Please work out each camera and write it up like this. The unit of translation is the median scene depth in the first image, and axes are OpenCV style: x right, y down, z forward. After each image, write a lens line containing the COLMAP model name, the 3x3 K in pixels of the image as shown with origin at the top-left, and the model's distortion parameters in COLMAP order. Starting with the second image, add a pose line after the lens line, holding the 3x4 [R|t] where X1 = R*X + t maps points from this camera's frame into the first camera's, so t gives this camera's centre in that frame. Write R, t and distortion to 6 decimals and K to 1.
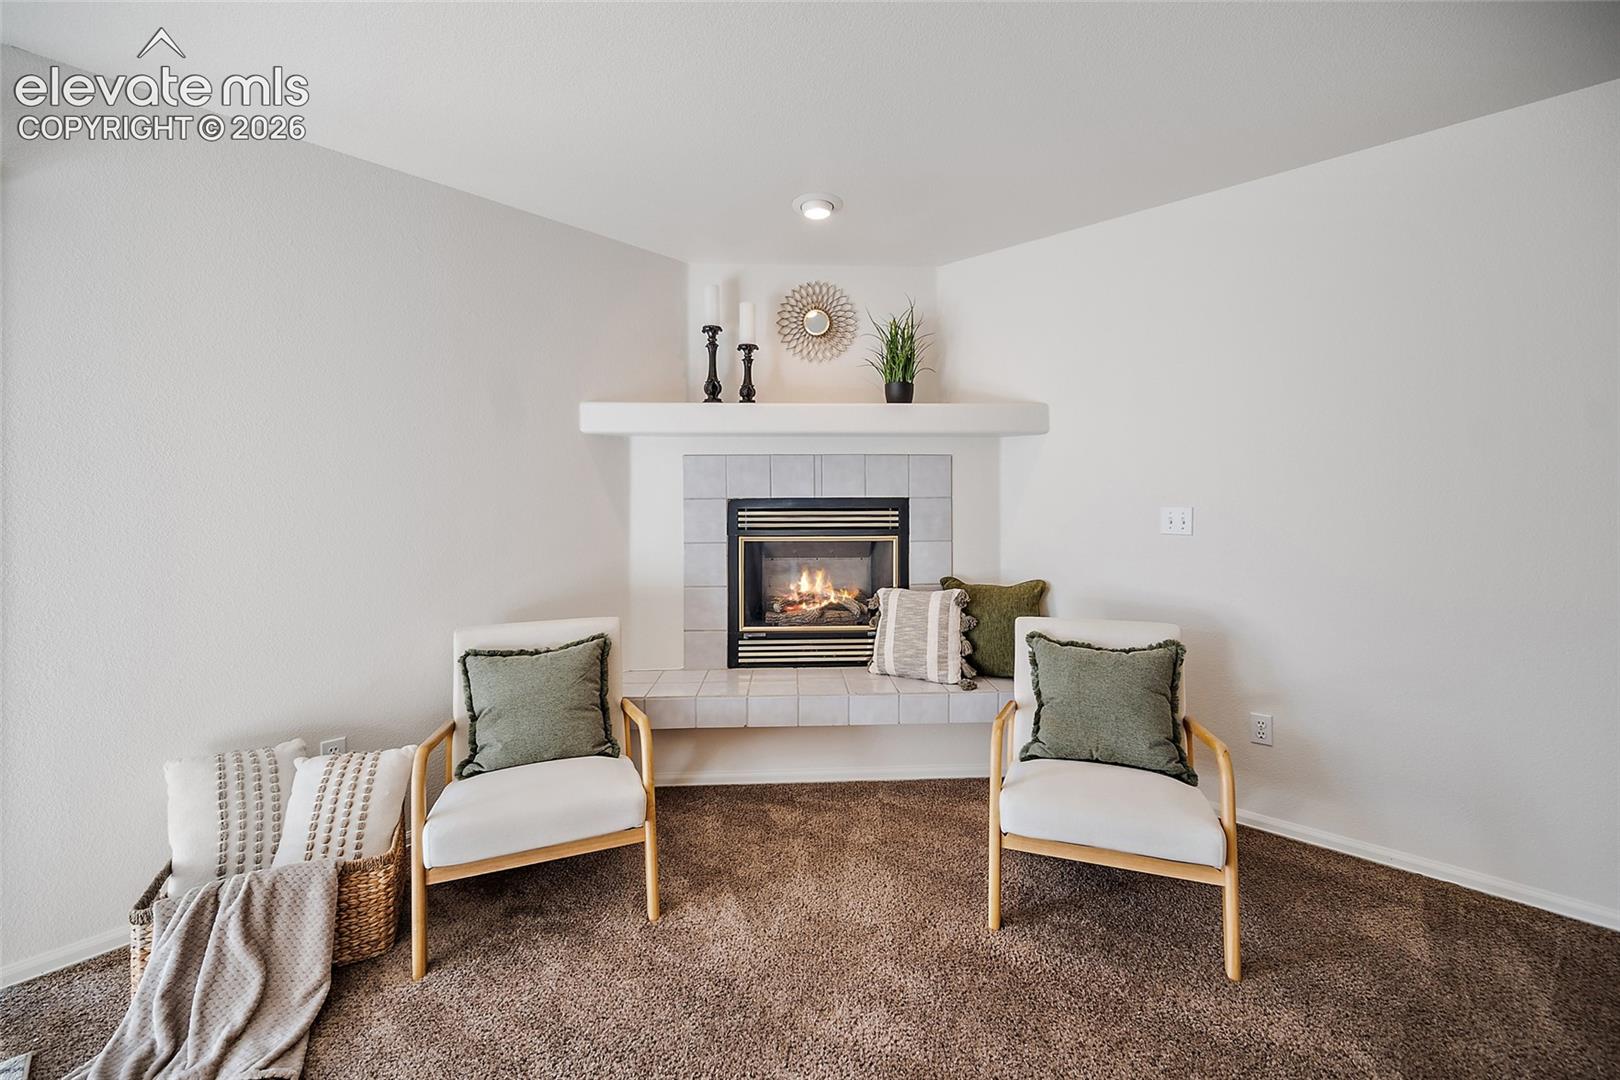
lens RADIAL K [[643.9, 0, 820.9], [0, 643.9, 517.5], [0, 0, 1]] dist [-0.007132, -0.000053]
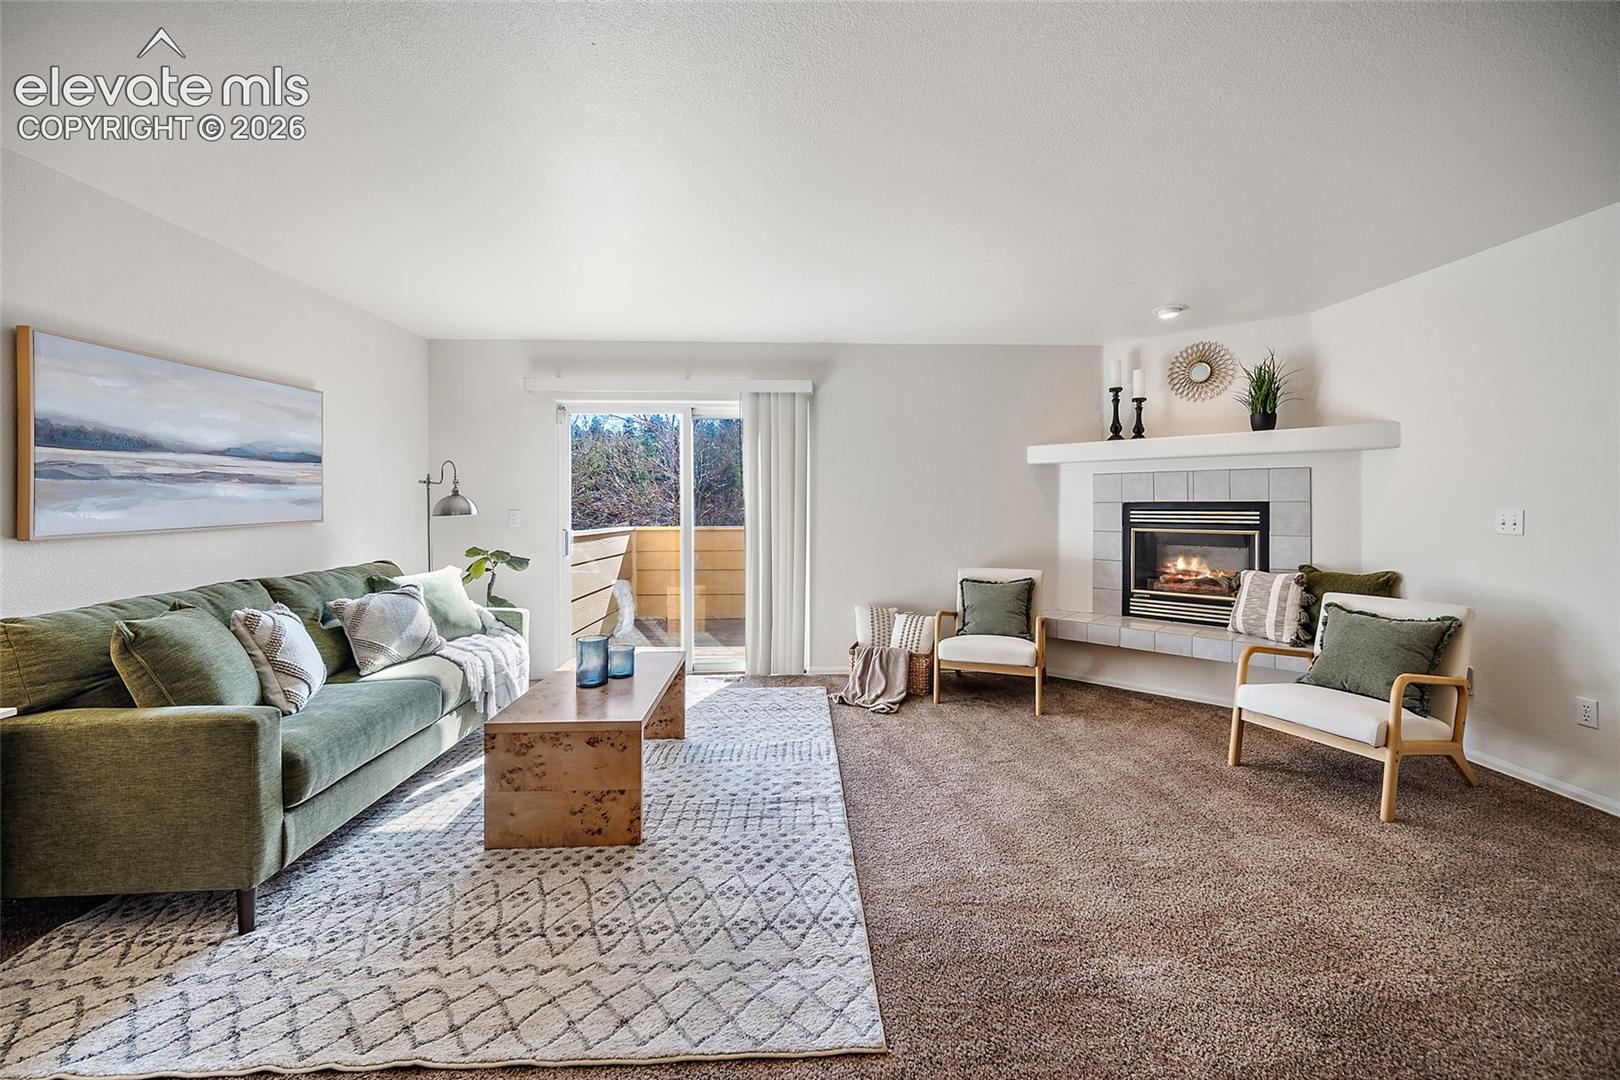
lens RADIAL K [[643.9, 0, 820.9], [0, 643.9, 517.5], [0, 0, 1]] dist [-0.007132, -0.000053]
pose [[0.707734, 0.016897, -0.706277, 0.425850], [-0.017774, 0.999823, 0.006109, 0.009990], [0.706256, 0.008229, 0.707909, -0.571283]]
